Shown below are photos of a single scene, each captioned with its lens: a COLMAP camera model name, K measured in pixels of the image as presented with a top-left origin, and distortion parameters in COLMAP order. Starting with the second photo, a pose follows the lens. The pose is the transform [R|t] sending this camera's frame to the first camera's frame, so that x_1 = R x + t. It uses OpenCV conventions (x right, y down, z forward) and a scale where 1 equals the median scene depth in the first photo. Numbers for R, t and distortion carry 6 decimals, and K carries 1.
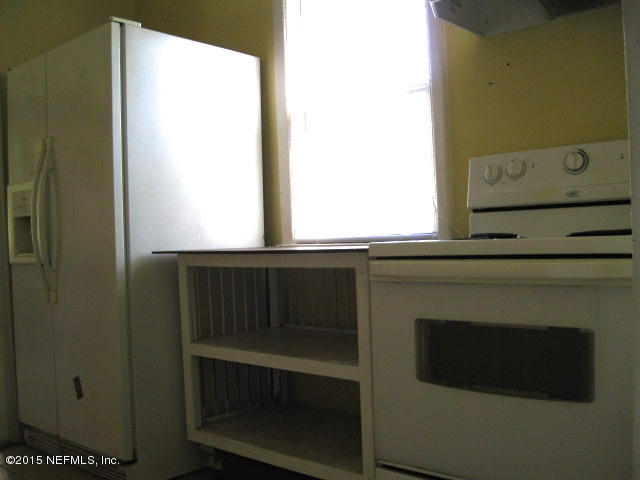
lens RADIAL K [[663.5, 0, 302.2], [0, 663.5, 247.1], [0, 0, 1]] dist [-0.097024, 0.000000]
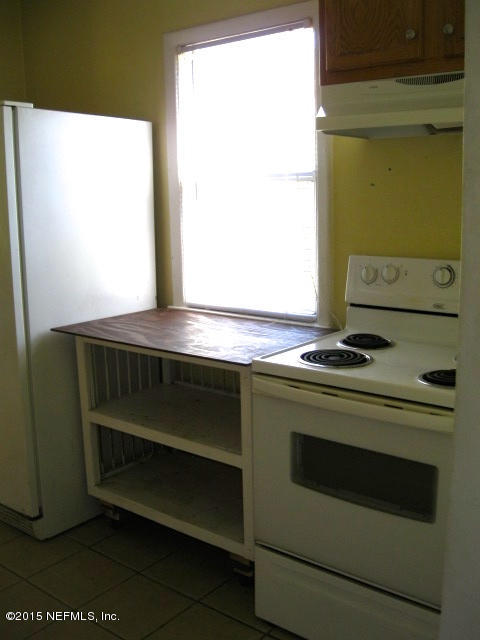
lens RADIAL K [[663.5, 0, 240.6], [0, 663.5, 319.4], [0, 0, 1]] dist [-0.097024, 0.000000]
pose [[0.997442, 0.004835, 0.071312, 0.001402], [-0.016306, 0.986792, 0.161168, -0.185380], [-0.069590, -0.161918, 0.984347, -0.059290]]
